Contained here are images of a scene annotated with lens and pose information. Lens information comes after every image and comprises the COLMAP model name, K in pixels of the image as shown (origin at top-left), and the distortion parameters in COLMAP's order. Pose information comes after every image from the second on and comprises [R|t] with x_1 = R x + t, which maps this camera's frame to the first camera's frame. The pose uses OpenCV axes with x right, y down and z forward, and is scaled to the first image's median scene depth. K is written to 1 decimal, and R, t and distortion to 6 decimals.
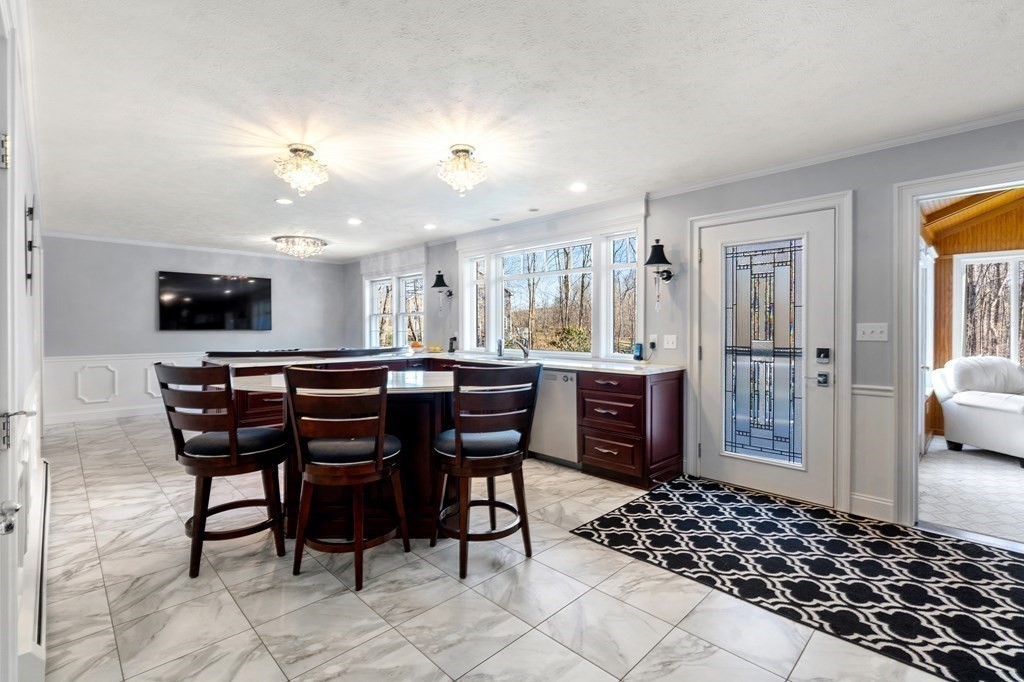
lens RADIAL K [[467.9, 0, 512.0], [0, 467.9, 325.9], [0, 0, 1]] dist [-0.000920, 0.000855]
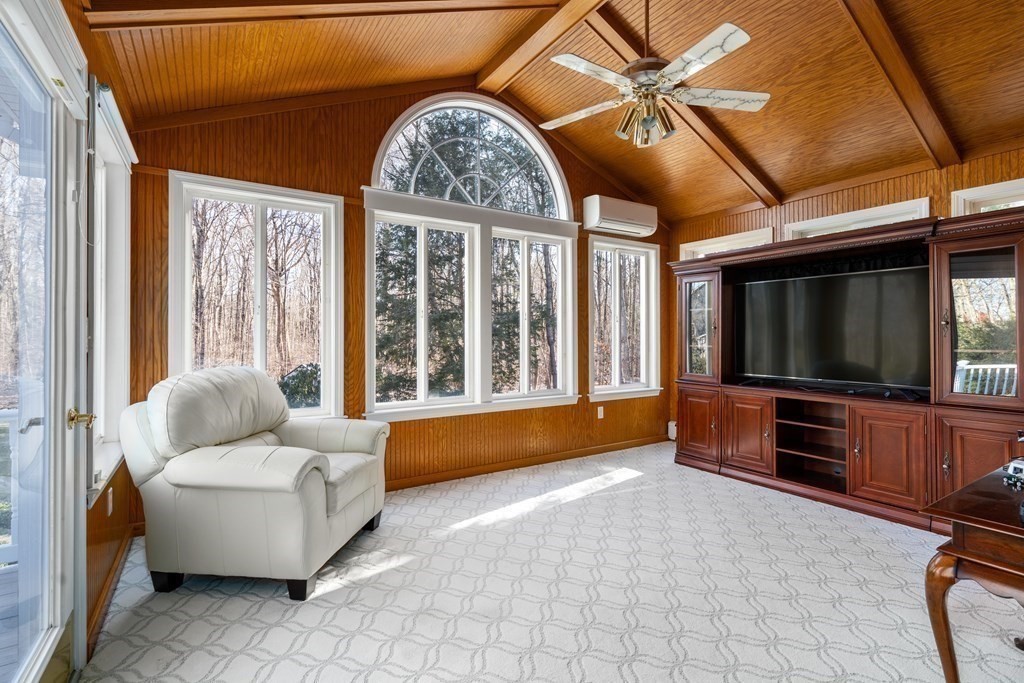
lens RADIAL K [[467.9, 0, 513.3], [0, 467.9, 330.4], [0, 0, 1]] dist [-0.000920, 0.000855]
pose [[0.203537, -0.001838, 0.979066, 0.531958], [0.002544, 0.999996, 0.001348, 0.021924], [-0.979064, 0.002216, 0.203540, 0.541129]]
